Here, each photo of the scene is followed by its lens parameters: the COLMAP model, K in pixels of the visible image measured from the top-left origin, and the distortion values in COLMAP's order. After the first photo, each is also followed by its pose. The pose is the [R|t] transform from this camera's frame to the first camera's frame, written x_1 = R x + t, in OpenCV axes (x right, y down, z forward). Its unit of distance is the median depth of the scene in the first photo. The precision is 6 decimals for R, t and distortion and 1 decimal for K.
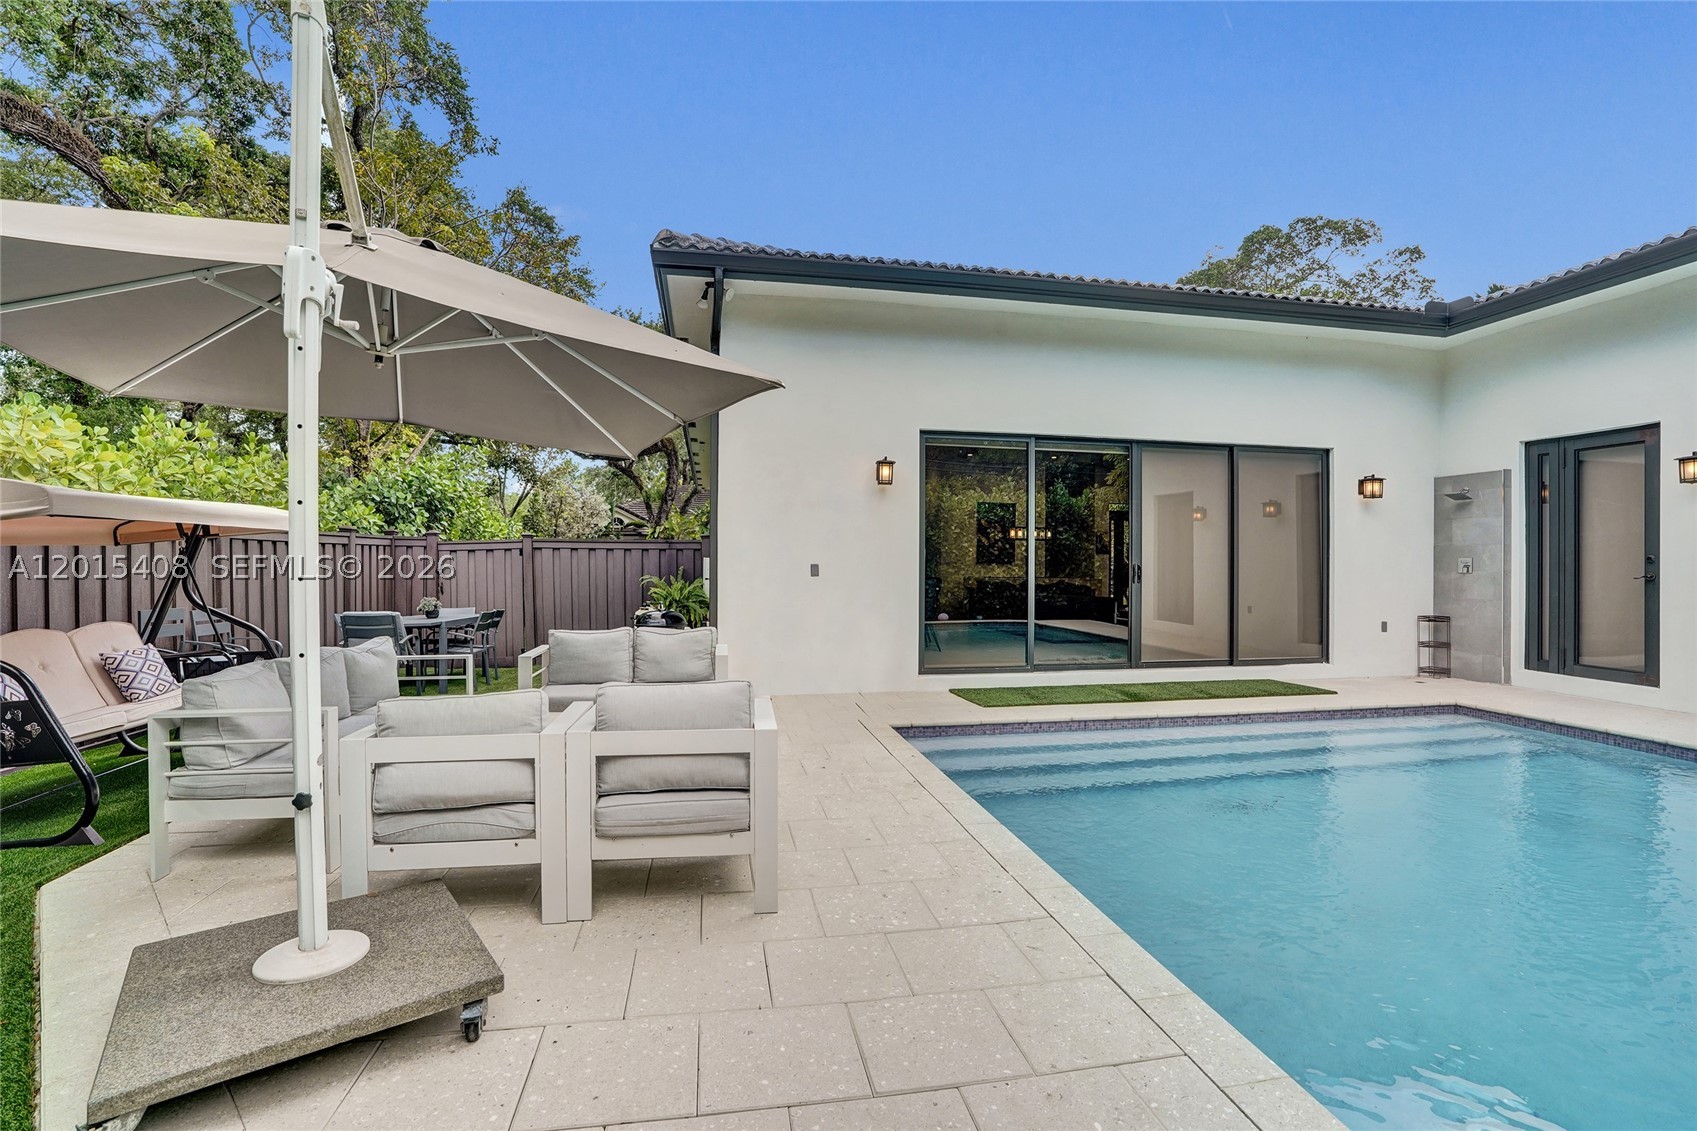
lens RADIAL K [[793.0, 0, 848.5], [0, 793.0, 565.5], [0, 0, 1]] dist [-0.091310, 0.033253]
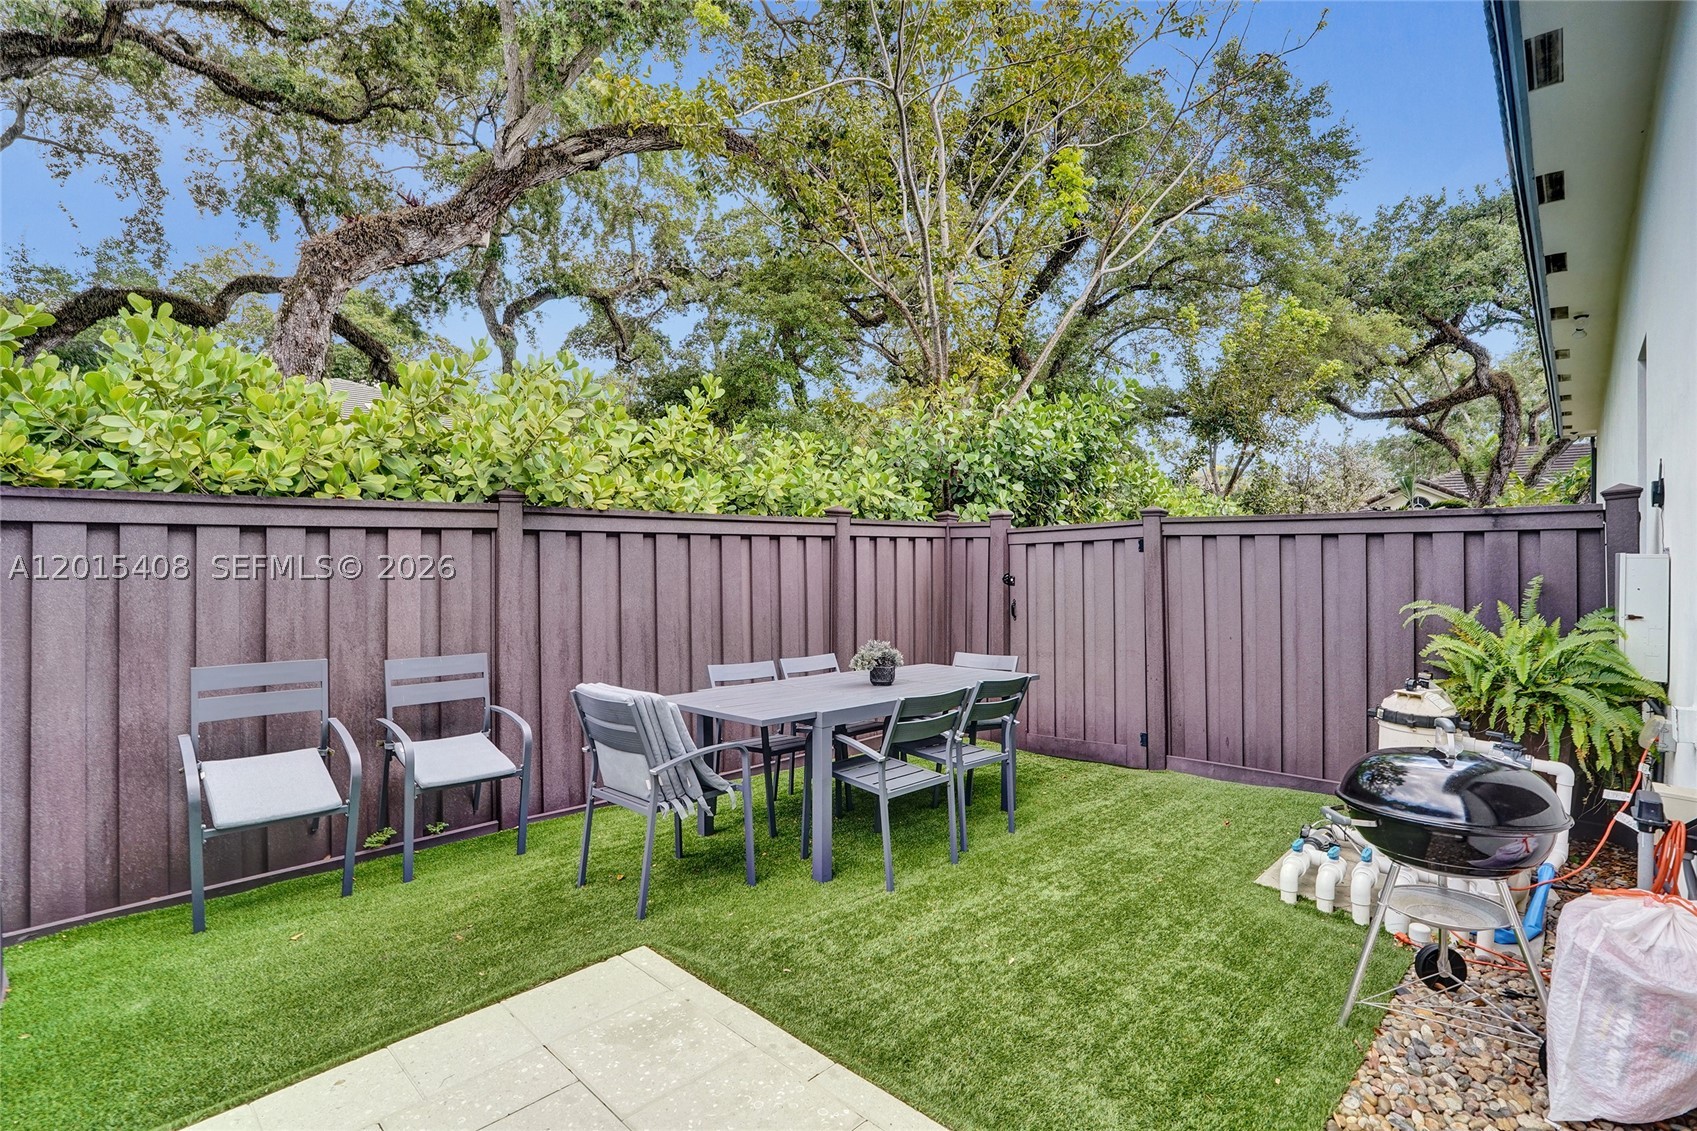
lens RADIAL K [[793.0, 0, 848.5], [0, 793.0, 565.5], [0, 0, 1]] dist [-0.091310, 0.033253]
pose [[0.588031, 0.002248, -0.808835, -0.071522], [0.002777, 0.999985, 0.004798, -0.004063], [0.808834, -0.005067, 0.588016, 0.328320]]
